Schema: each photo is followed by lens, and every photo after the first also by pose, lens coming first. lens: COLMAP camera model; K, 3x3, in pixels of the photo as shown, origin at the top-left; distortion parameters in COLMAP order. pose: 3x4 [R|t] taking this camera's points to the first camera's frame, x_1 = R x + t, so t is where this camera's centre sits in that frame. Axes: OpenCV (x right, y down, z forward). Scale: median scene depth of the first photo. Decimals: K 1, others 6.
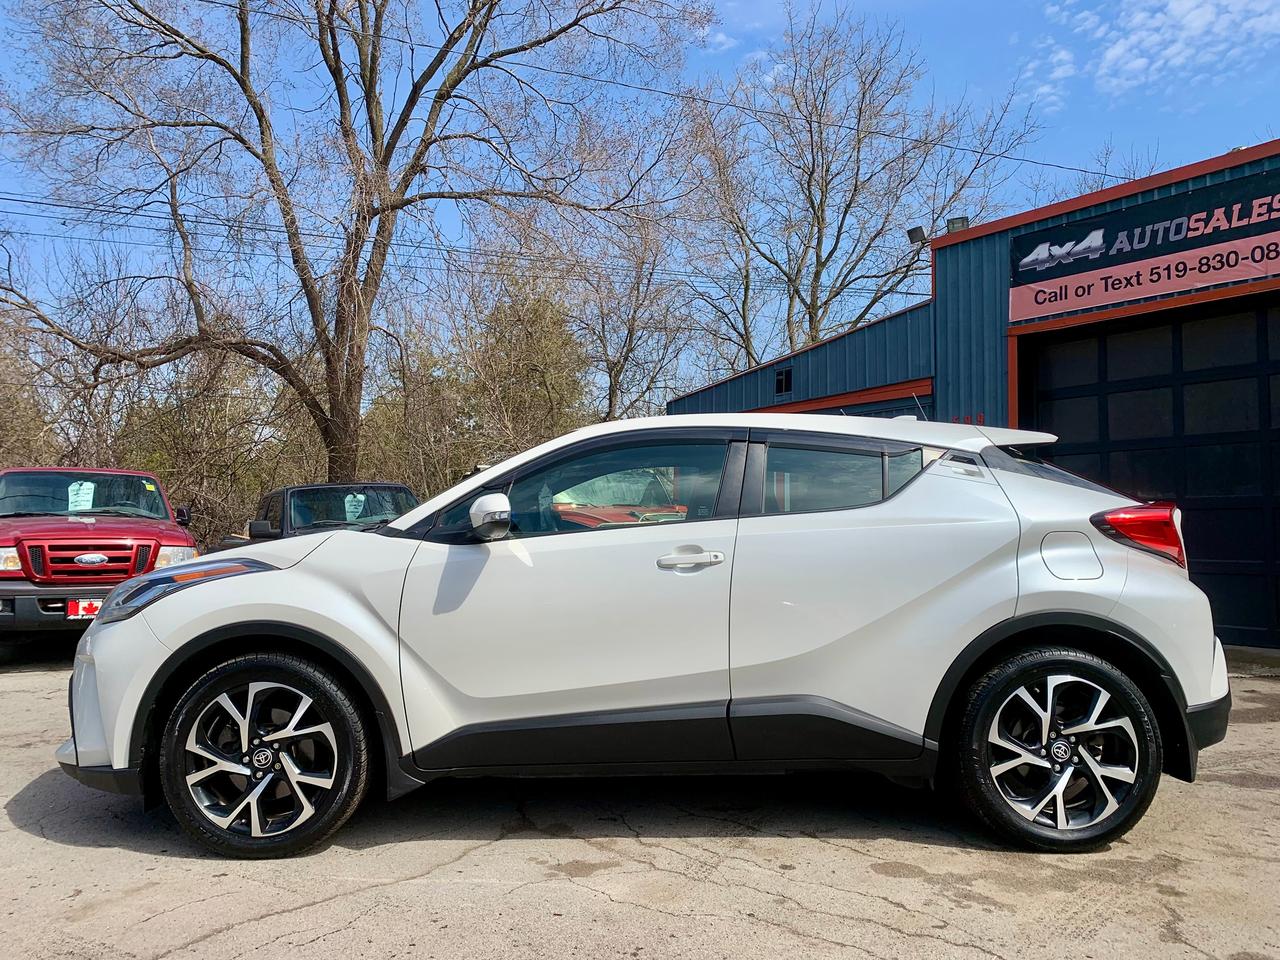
lens RADIAL K [[972.4, 0, 640.2], [0, 972.4, 482.4], [0, 0, 1]] dist [0.011594, 0.000562]
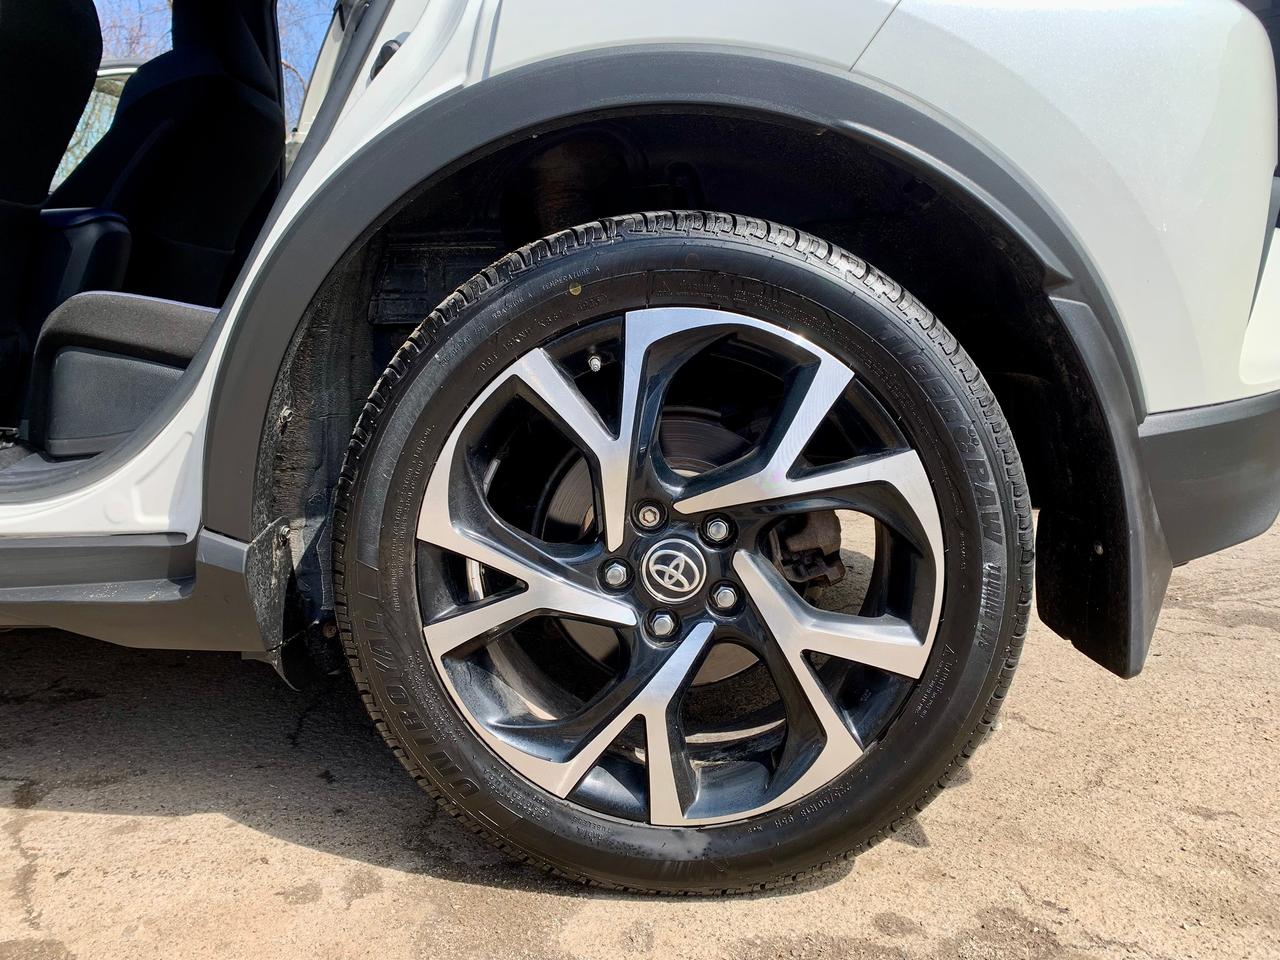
lens RADIAL K [[972.4, 0, 640.2], [0, 972.4, 482.4], [0, 0, 1]] dist [0.011594, 0.000562]
pose [[0.997732, -0.007514, -0.066884, 0.246879], [0.020579, 0.980215, 0.196864, 0.108239], [0.064082, -0.197794, 0.978147, 0.405118]]
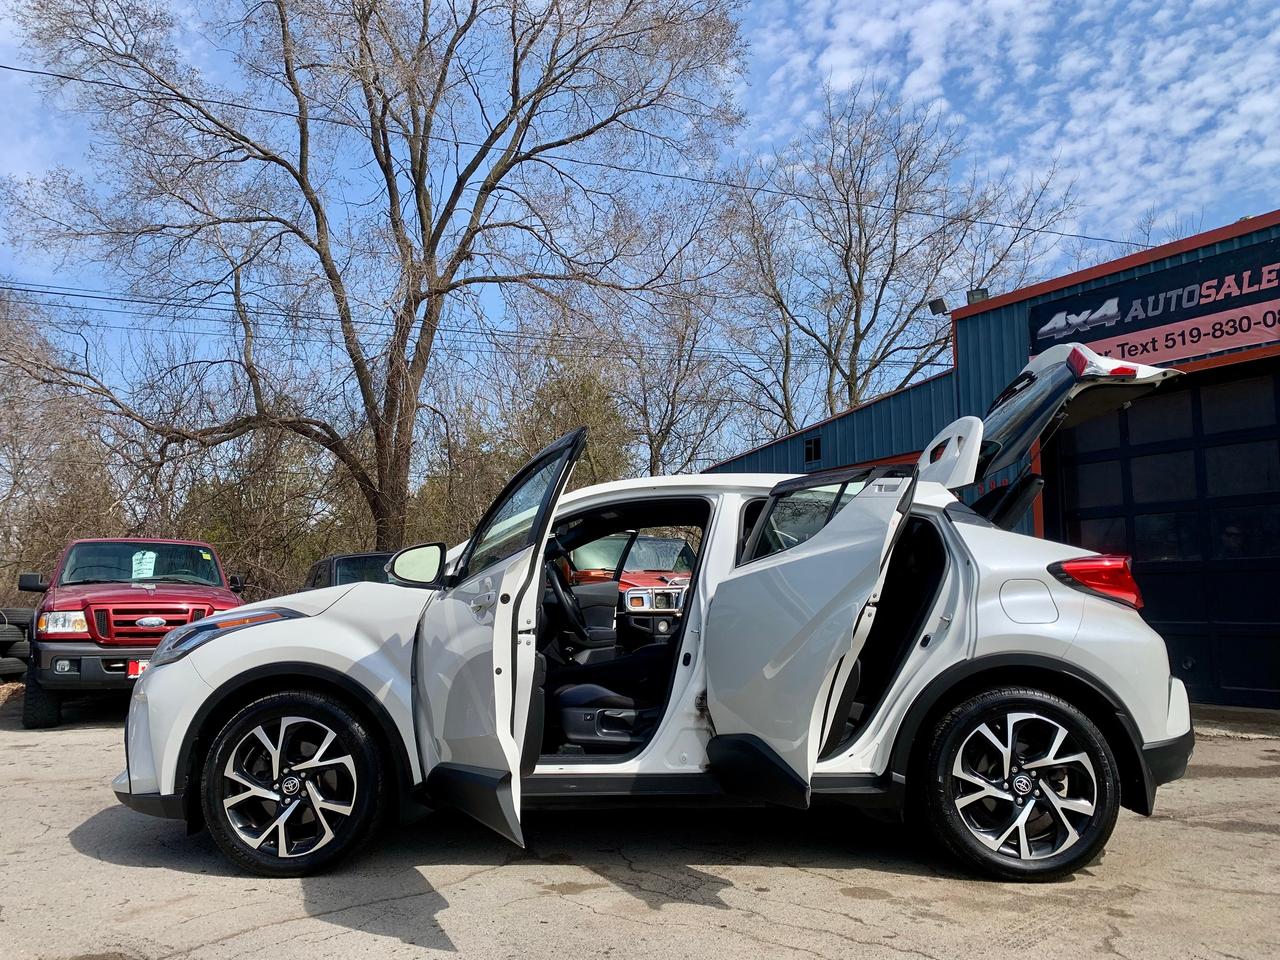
lens RADIAL K [[980.9, 0, 640.0], [0, 980.9, 480.0], [0, 0, 1]] dist [0.028982, -0.023961]
pose [[0.998306, -0.012386, -0.056851, 0.043923], [0.007892, 0.996875, -0.078595, 0.013586], [0.057647, 0.078013, 0.995284, -0.070643]]
